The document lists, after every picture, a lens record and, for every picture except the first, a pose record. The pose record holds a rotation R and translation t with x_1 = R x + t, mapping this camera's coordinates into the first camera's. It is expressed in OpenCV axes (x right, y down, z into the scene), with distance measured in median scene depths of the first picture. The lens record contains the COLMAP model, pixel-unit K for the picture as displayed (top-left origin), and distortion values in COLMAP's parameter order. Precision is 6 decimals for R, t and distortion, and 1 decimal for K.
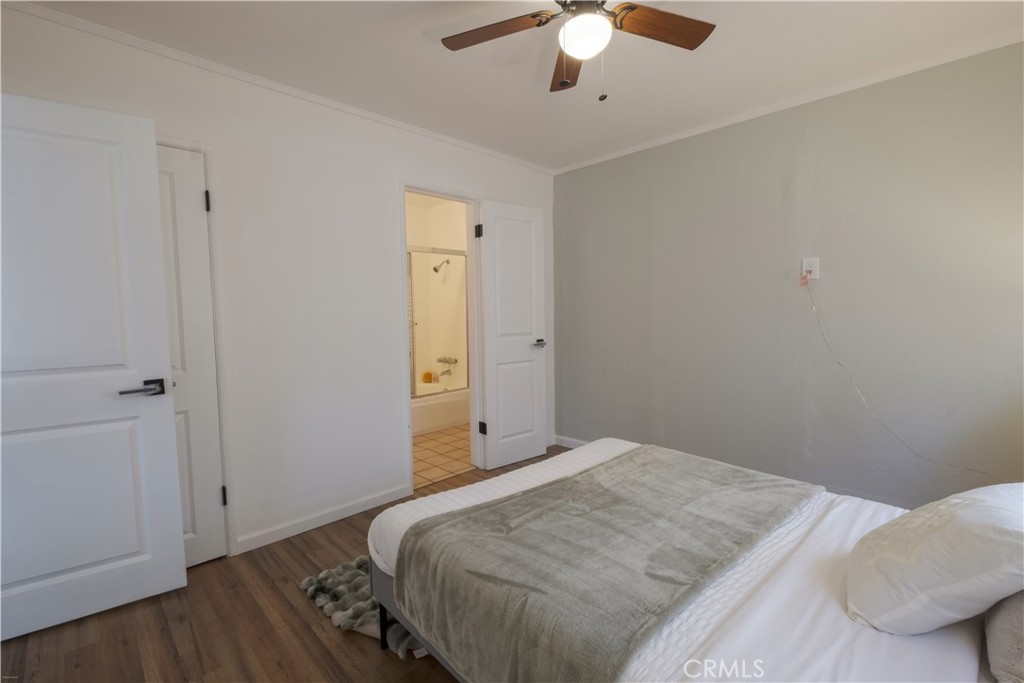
lens RADIAL K [[448.9, 0, 503.8], [0, 448.9, 338.8], [0, 0, 1]] dist [-0.003339, -0.000012]
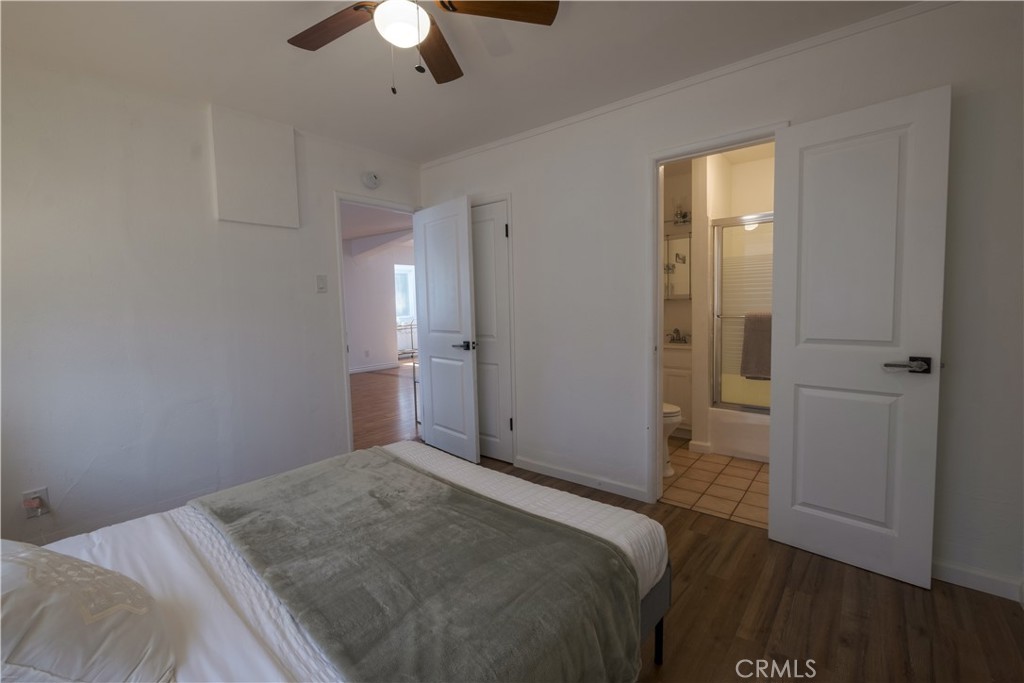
lens RADIAL K [[458.6, 0, 506.1], [0, 458.6, 332.8], [0, 0, 1]] dist [-0.003344, -0.000243]
pose [[0.100066, 0.086151, -0.991244, 0.410808], [-0.035679, 0.995914, 0.082955, -0.039518], [0.994341, 0.027066, 0.102731, 0.379849]]
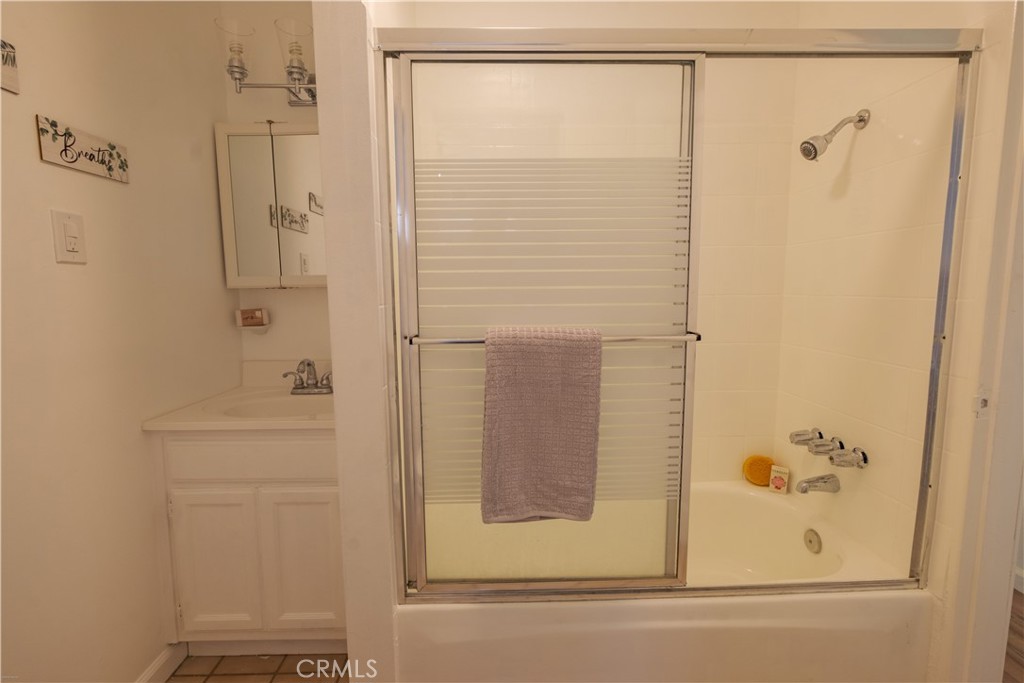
lens RADIAL K [[444.0, 0, 516.9], [0, 444.0, 319.2], [0, 0, 1]] dist [-0.000628, 0.000010]
pose [[0.733980, 0.080550, -0.674378, -0.087807], [-0.044370, 0.996508, 0.070736, -0.051492], [0.677720, -0.021997, 0.734991, 0.659180]]
